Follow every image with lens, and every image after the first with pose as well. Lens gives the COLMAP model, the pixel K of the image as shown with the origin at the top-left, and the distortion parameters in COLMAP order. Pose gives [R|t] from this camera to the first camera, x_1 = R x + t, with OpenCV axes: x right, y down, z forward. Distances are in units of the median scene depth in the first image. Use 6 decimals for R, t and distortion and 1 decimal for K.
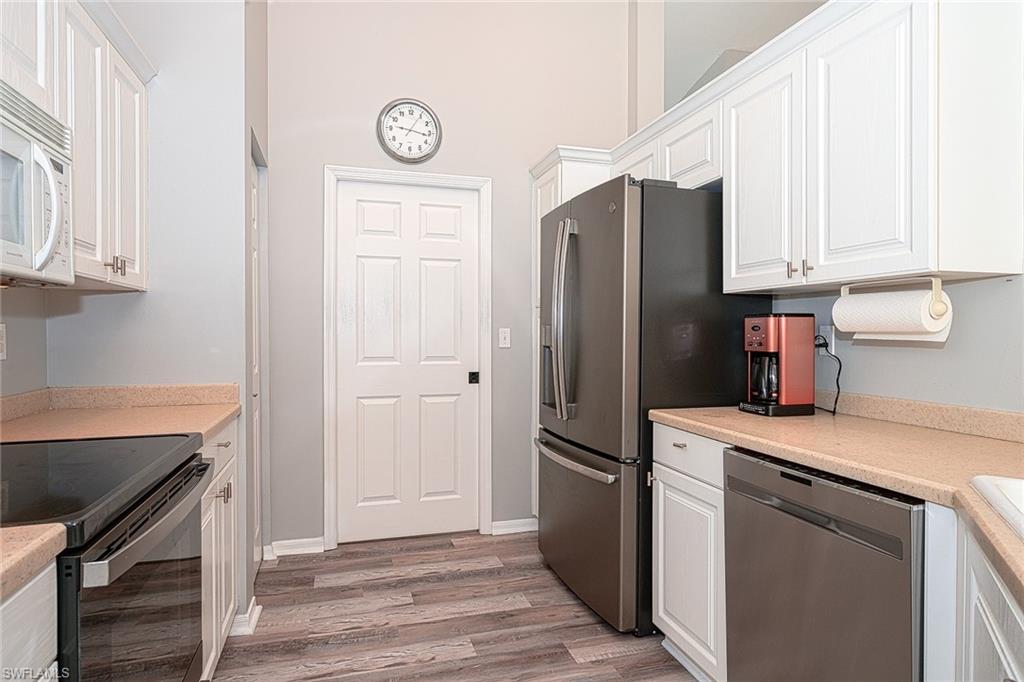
lens RADIAL K [[593.6, 0, 518.3], [0, 593.6, 335.5], [0, 0, 1]] dist [0.000406, -0.001997]
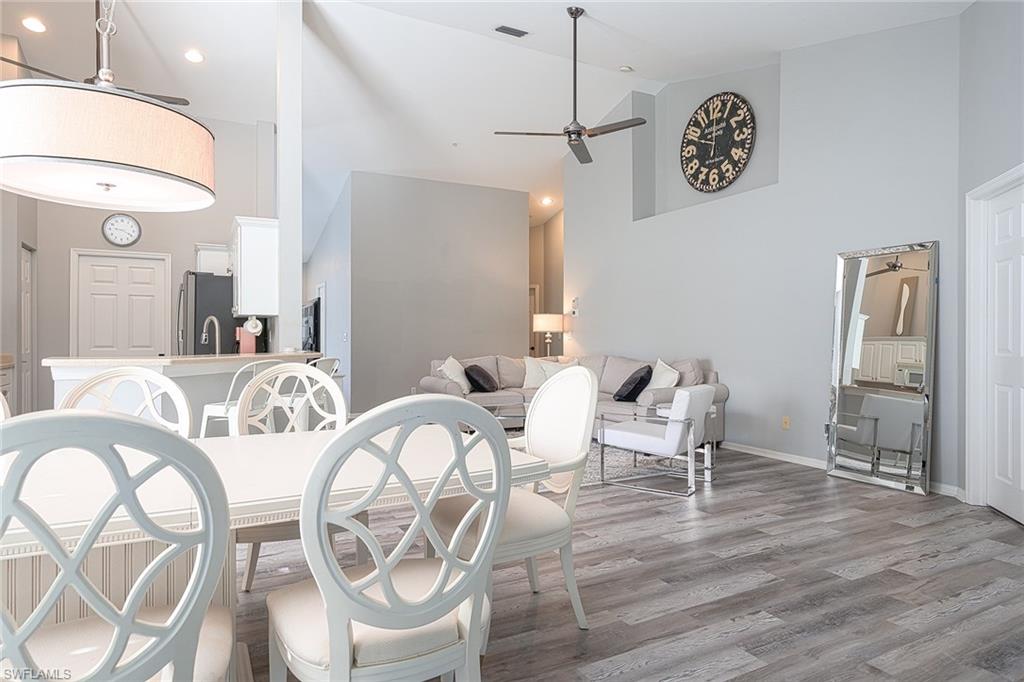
lens RADIAL K [[593.6, 0, 511.0], [0, 593.6, 341.9], [0, 0, 1]] dist [0.000406, -0.001997]
pose [[0.981874, -0.001354, 0.189530, 0.717219], [0.000401, 0.999987, 0.005062, 0.015486], [-0.189535, -0.004894, 0.981862, -1.186270]]
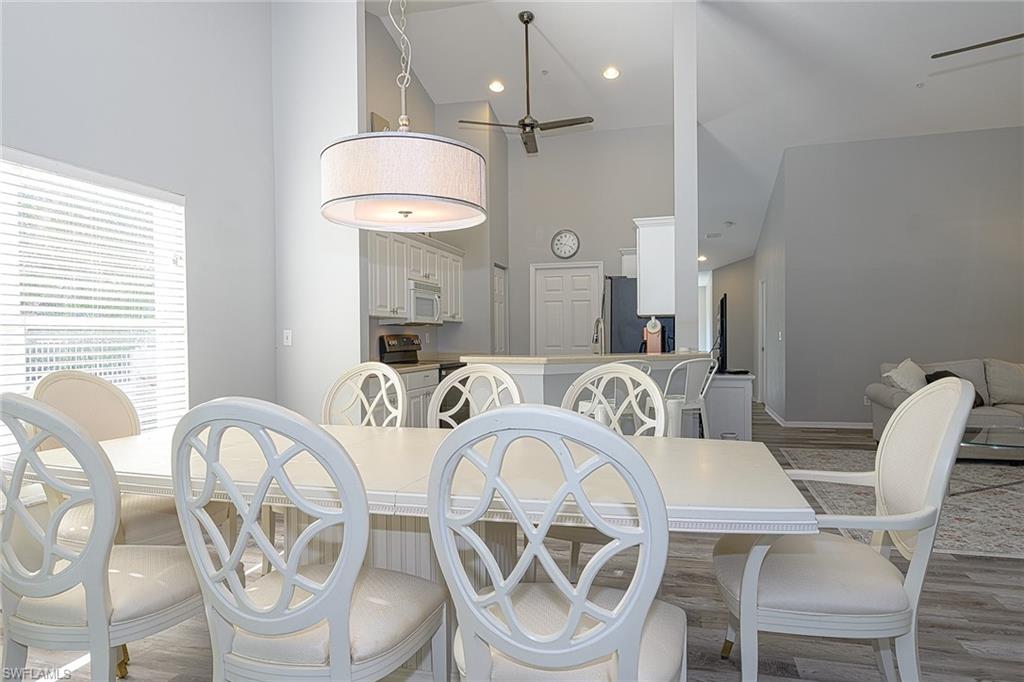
lens RADIAL K [[616.1, 0, 515.3], [0, 616.1, 346.2], [0, 0, 1]] dist [0.000384, 0.000923]
pose [[0.849368, -0.001033, -0.527800, 0.899665], [0.008045, 0.999907, 0.010990, 0.014631], [0.527739, -0.013581, 0.849298, -1.102272]]
